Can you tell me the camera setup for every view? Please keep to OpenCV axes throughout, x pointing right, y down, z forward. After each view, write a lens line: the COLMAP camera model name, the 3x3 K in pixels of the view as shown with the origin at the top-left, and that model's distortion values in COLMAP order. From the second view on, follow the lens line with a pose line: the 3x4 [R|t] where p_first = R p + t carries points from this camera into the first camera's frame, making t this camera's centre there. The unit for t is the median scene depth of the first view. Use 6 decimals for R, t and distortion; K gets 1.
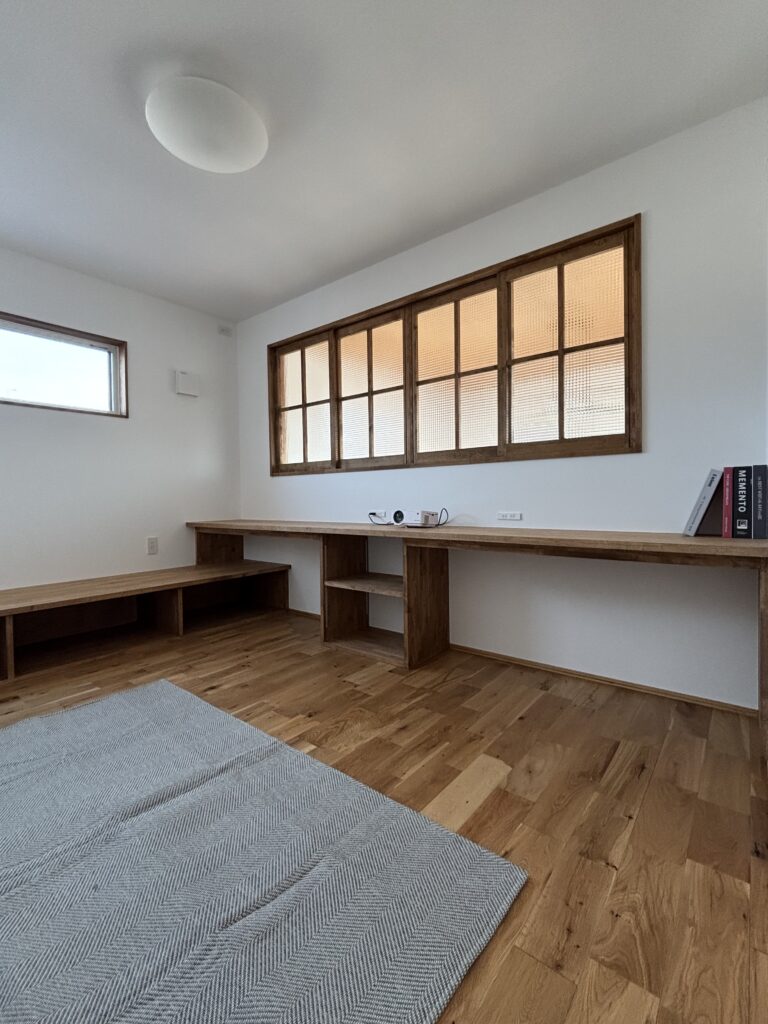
lens RADIAL K [[455.3, 0, 384.7], [0, 455.3, 507.7], [0, 0, 1]] dist [-0.007602, 0.000334]
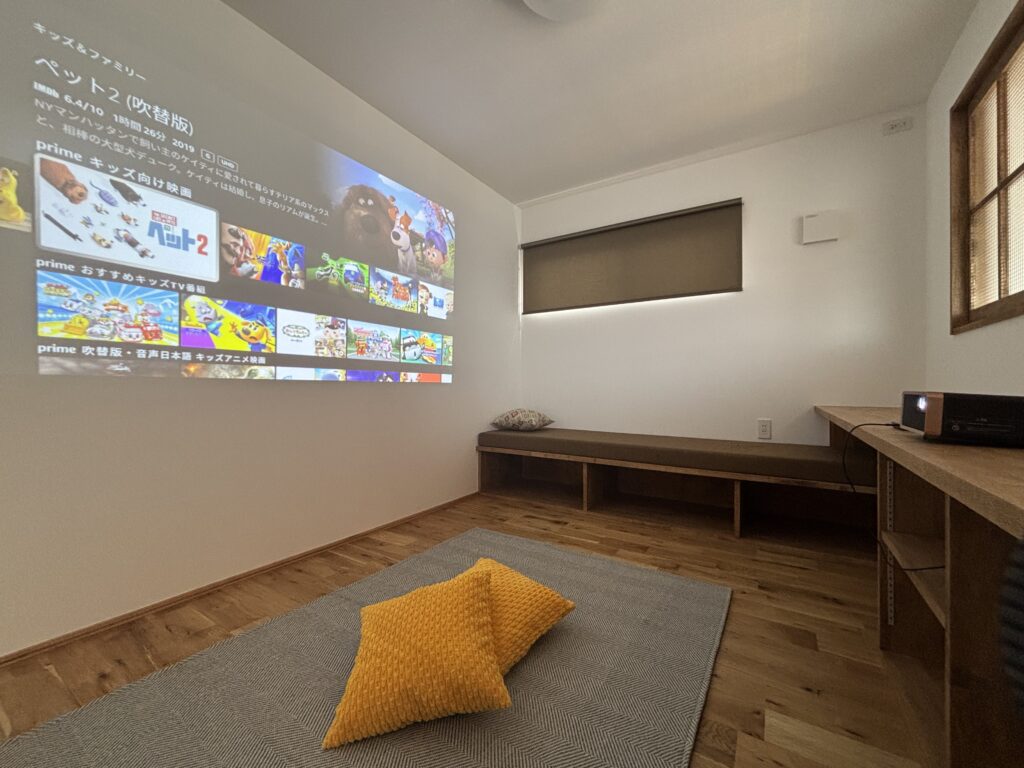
lens RADIAL K [[416.2, 0, 508.8], [0, 416.2, 382.4], [0, 0, 1]] dist [0.001951, -0.000133]
pose [[0.106067, 0.005344, -0.994345, 0.328143], [-0.022754, 0.999737, 0.002946, 0.003881], [0.994099, 0.022313, 0.106161, 0.597529]]
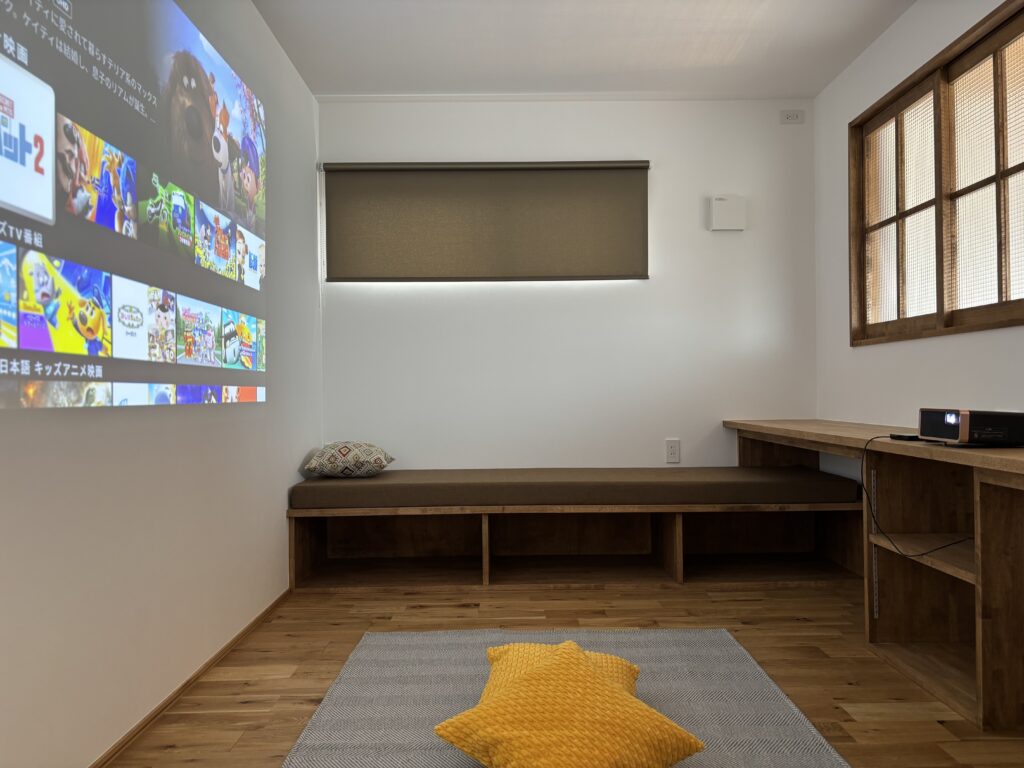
lens RADIAL K [[772.5, 0, 515.6], [0, 772.5, 383.4], [0, 0, 1]] dist [0.050638, -0.047787]
pose [[0.636118, -0.000781, -0.771591, 0.376718], [-0.012115, 0.999866, -0.011000, -0.008867], [0.771497, 0.016345, 0.636023, 0.052645]]
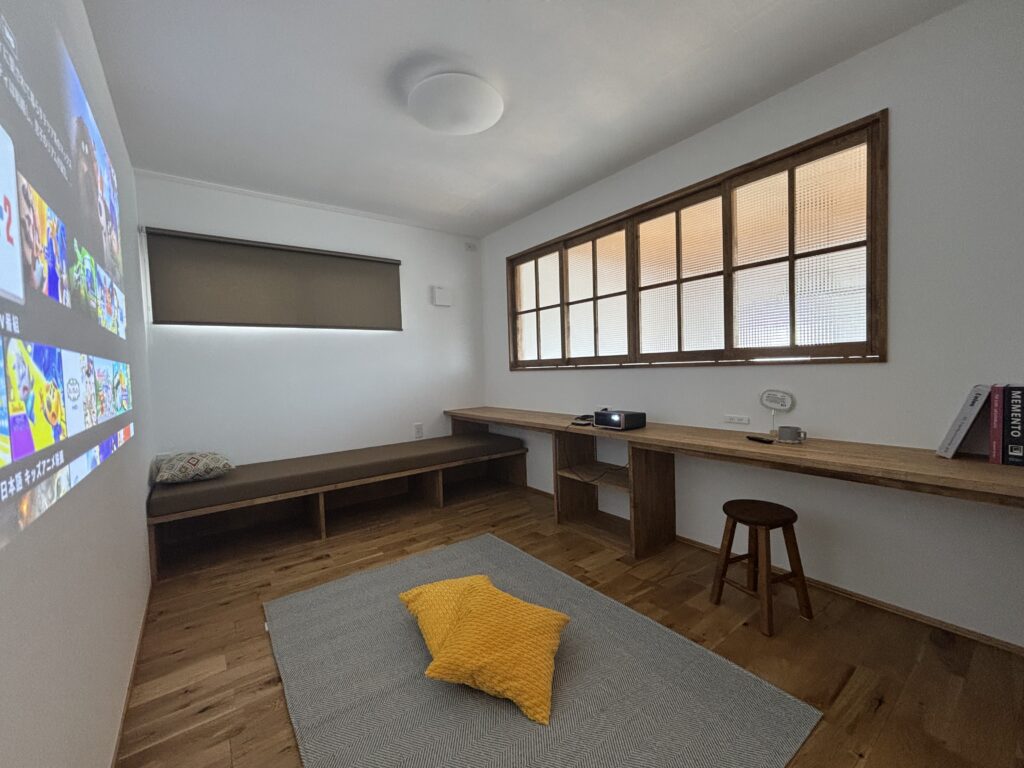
lens RADIAL K [[416.2, 0, 507.1], [0, 416.2, 382.5], [0, 0, 1]] dist [0.001951, -0.000133]
pose [[0.968186, -0.010140, -0.250026, 0.010026], [0.015712, 0.999670, 0.020300, -0.094119], [0.249738, -0.023582, 0.968026, -0.041509]]
